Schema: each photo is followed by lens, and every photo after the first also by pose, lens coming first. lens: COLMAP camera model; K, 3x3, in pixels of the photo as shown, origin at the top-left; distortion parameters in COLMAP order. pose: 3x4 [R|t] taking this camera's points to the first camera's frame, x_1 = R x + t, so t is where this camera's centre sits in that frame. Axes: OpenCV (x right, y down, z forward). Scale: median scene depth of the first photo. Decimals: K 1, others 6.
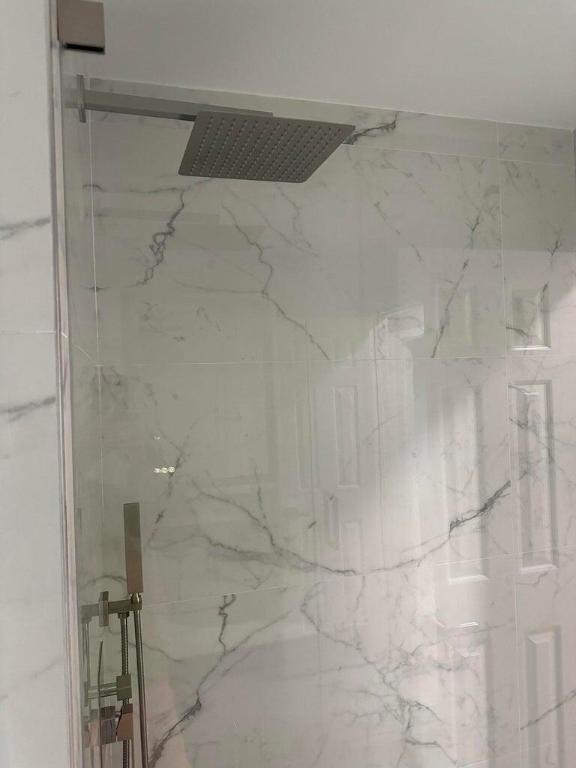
lens RADIAL K [[540.1, 0, 286.0], [0, 540.1, 382.1], [0, 0, 1]] dist [0.037029, -0.049373]
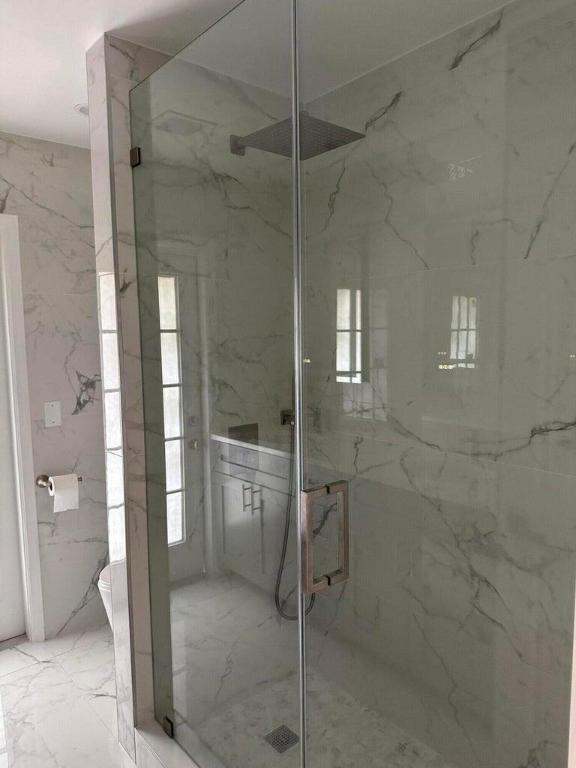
lens RADIAL K [[538.0, 0, 278.0], [0, 538.0, 385.7], [0, 0, 1]] dist [0.071653, -0.091874]
pose [[0.403925, 0.123958, -0.906355, 1.032134], [0.000319, 0.990758, 0.135643, 0.049190], [0.914792, -0.055079, 0.400152, 0.194744]]
